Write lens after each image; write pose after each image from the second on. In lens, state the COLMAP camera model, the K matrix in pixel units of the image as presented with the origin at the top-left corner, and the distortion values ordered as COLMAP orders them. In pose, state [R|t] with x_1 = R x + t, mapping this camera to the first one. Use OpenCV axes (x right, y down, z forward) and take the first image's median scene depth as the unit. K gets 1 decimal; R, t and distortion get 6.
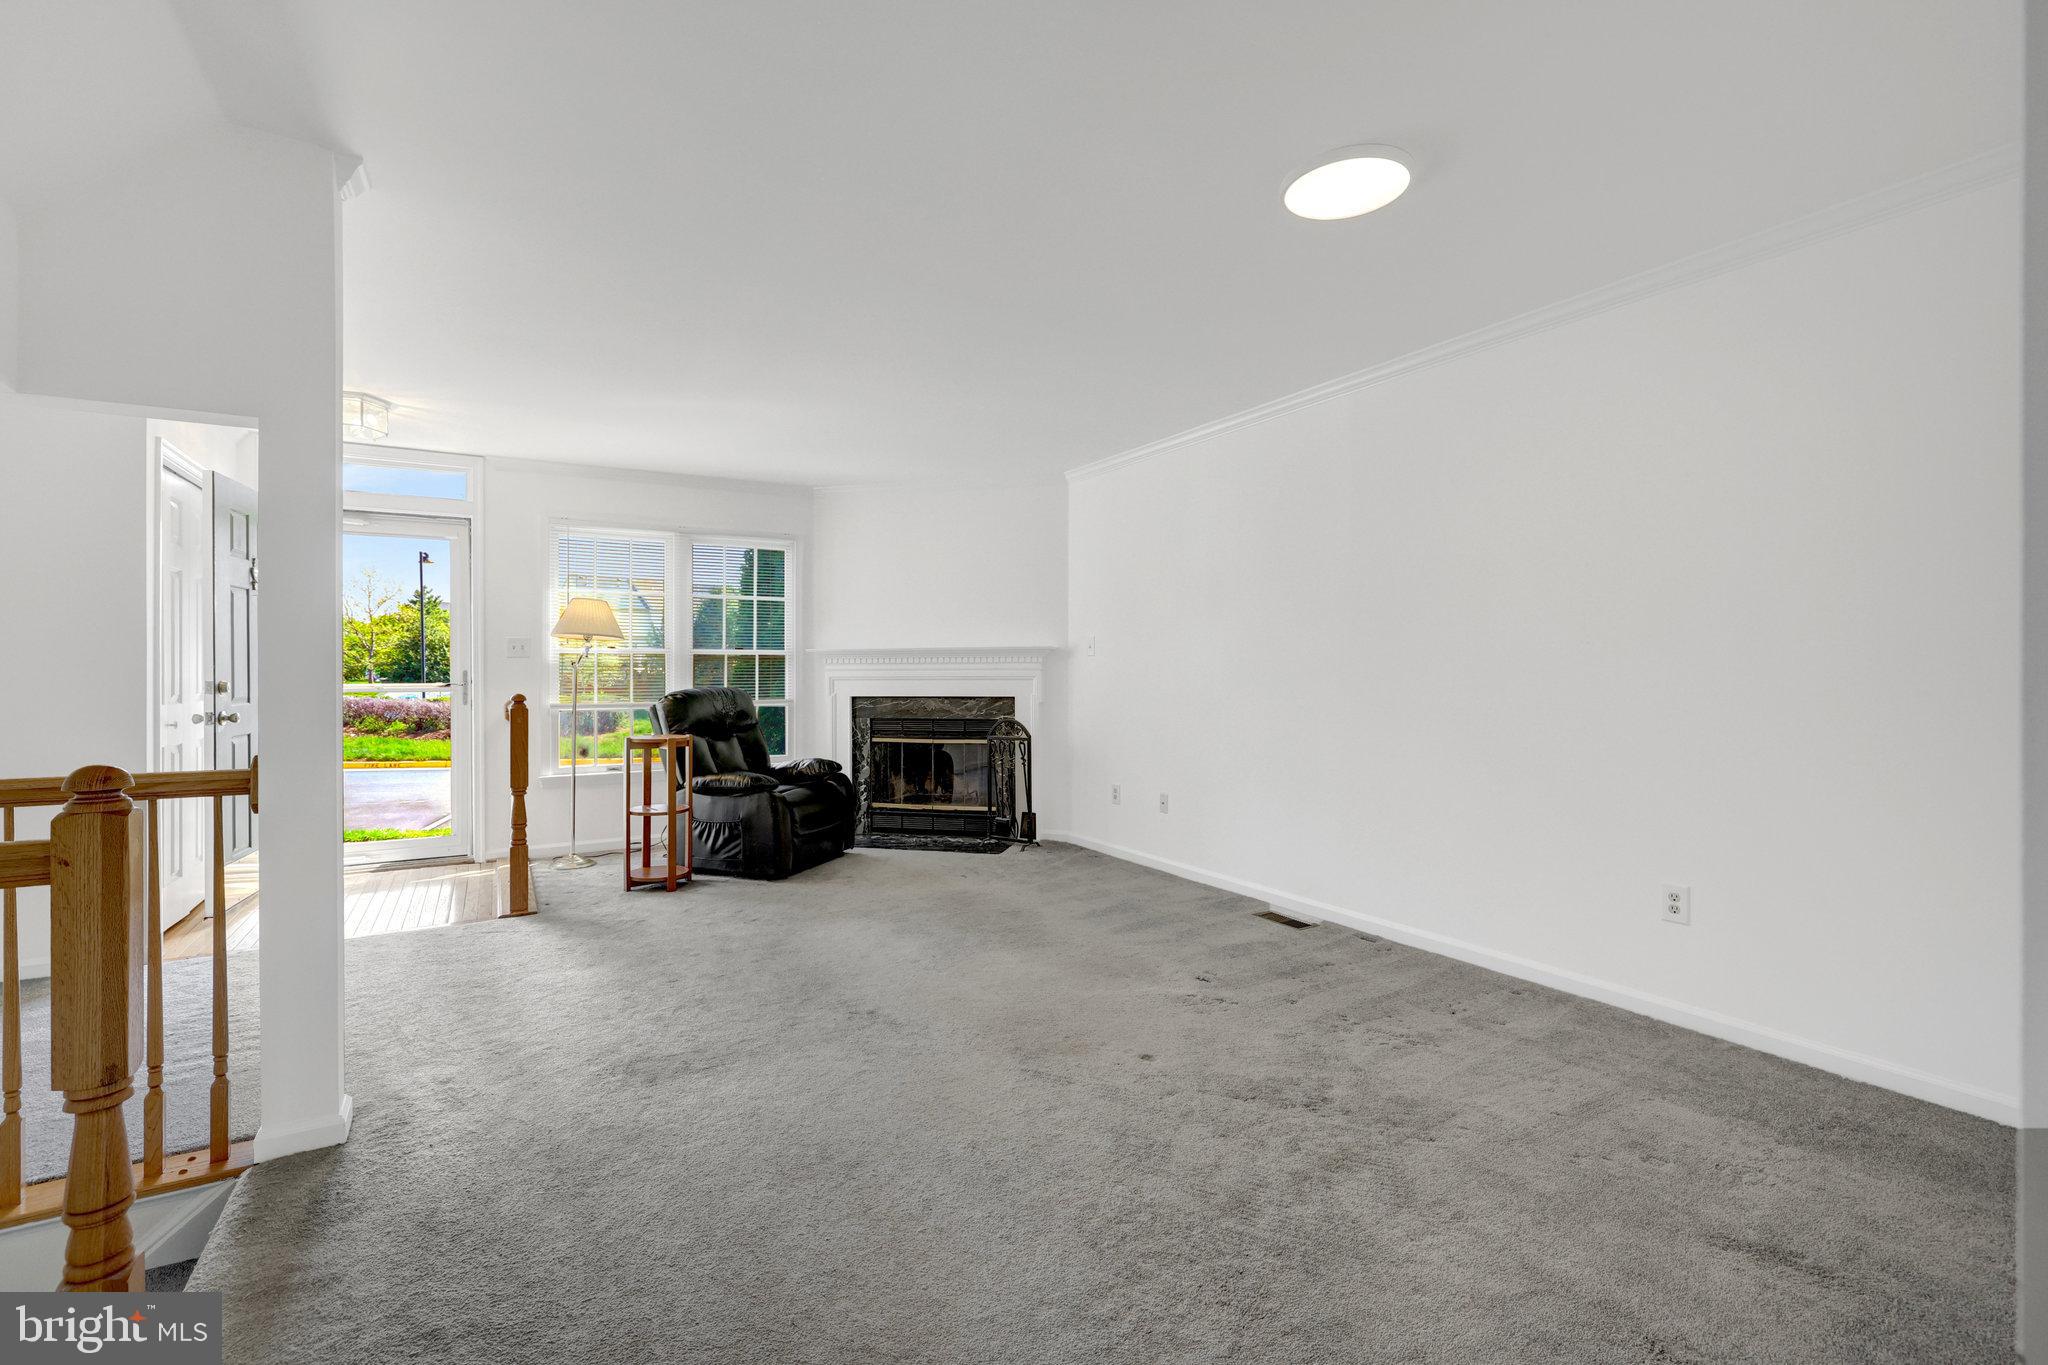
lens RADIAL K [[891.9, 0, 1028.3], [0, 891.9, 669.1], [0, 0, 1]] dist [-0.003552, 0.001703]
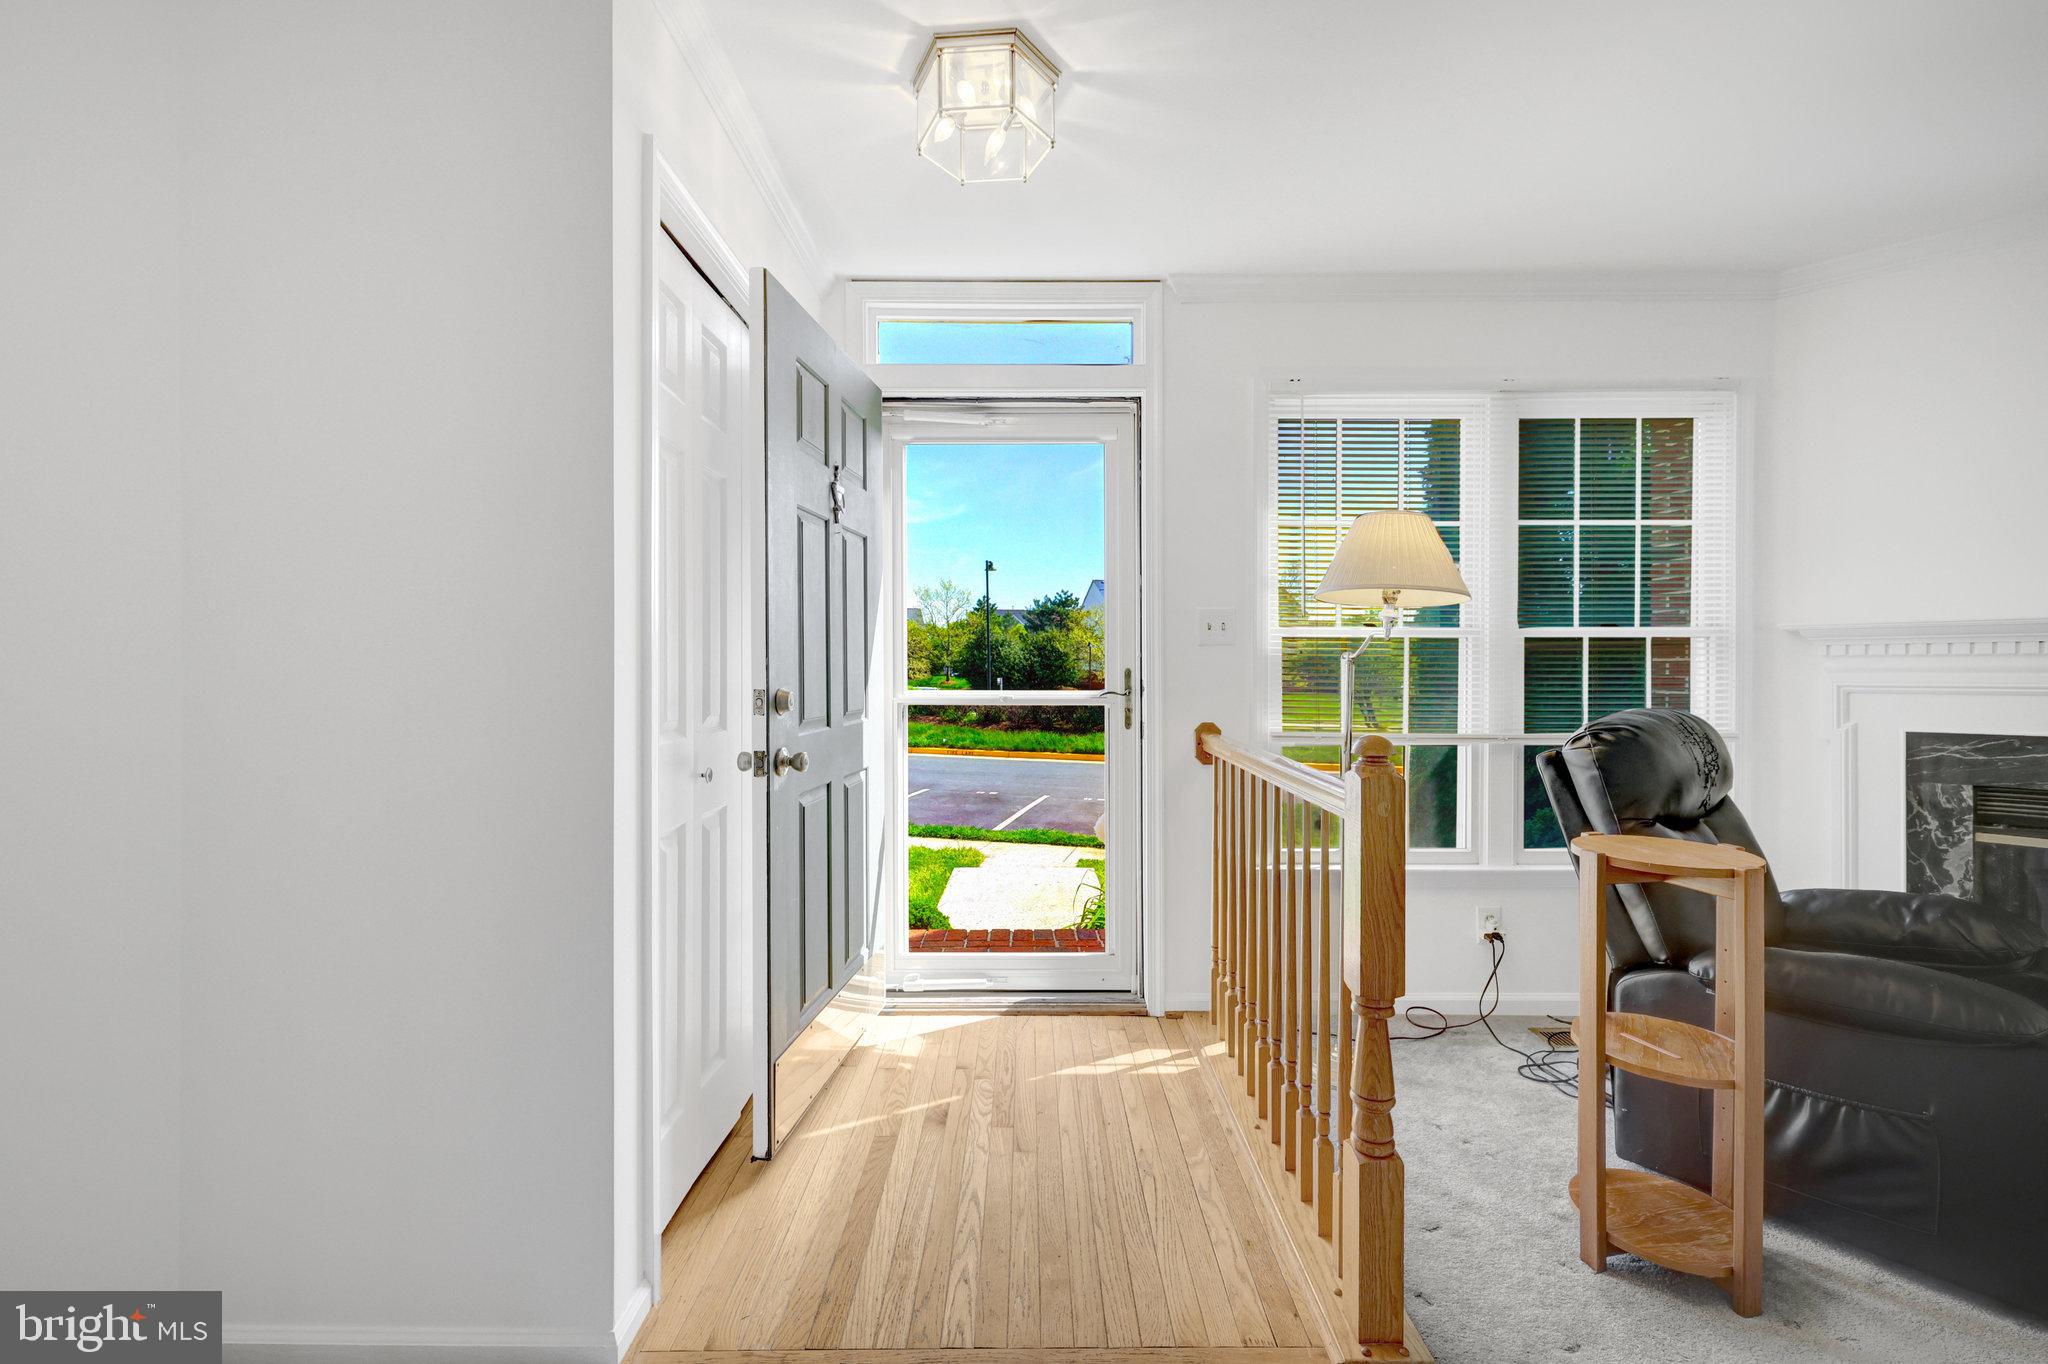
lens RADIAL K [[891.9, 0, 1024.1], [0, 891.9, 677.5], [0, 0, 1]] dist [-0.003552, 0.001703]
pose [[0.852595, 0.008884, -0.522496, -0.338146], [-0.002354, 0.999911, 0.013160, 0.000020], [0.522567, -0.009990, 0.852540, 0.414319]]
